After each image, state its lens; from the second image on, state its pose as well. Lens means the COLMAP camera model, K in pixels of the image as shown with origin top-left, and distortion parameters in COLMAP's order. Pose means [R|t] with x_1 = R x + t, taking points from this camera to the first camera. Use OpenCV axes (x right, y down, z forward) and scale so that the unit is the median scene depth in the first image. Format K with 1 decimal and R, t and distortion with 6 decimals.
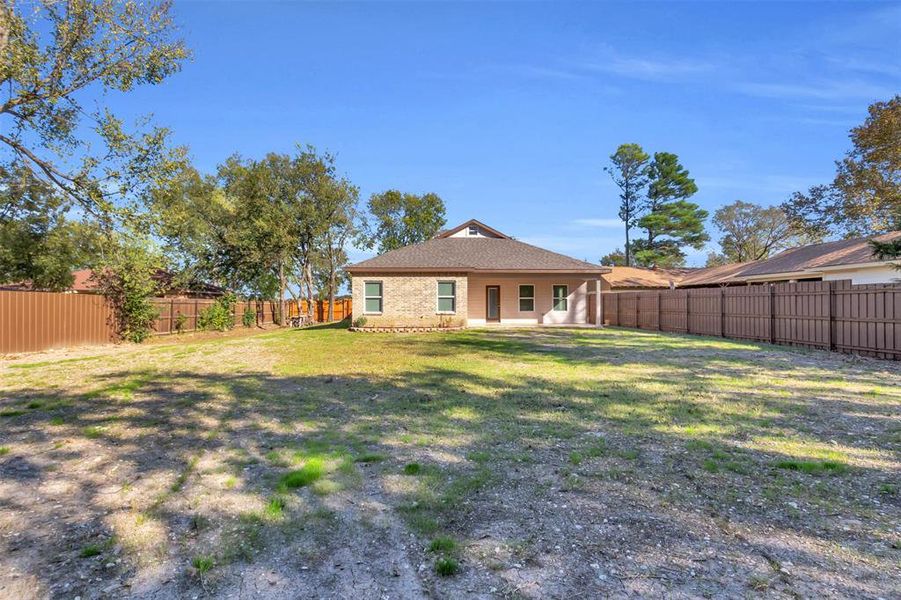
lens RADIAL K [[466.4, 0, 451.2], [0, 466.4, 296.6], [0, 0, 1]] dist [0.000461, 0.001166]
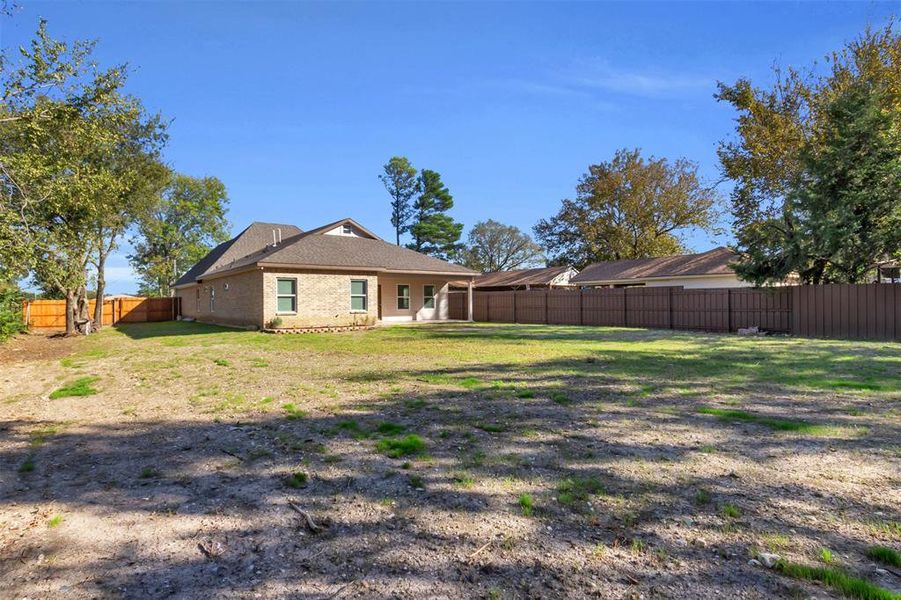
lens RADIAL K [[466.4, 0, 452.6], [0, 466.4, 302.5], [0, 0, 1]] dist [0.000461, 0.001166]
pose [[0.824648, -0.004482, 0.565629, -0.335521], [-0.003899, 0.999900, 0.013607, 0.000934], [-0.565634, -0.013427, 0.824547, 0.046111]]
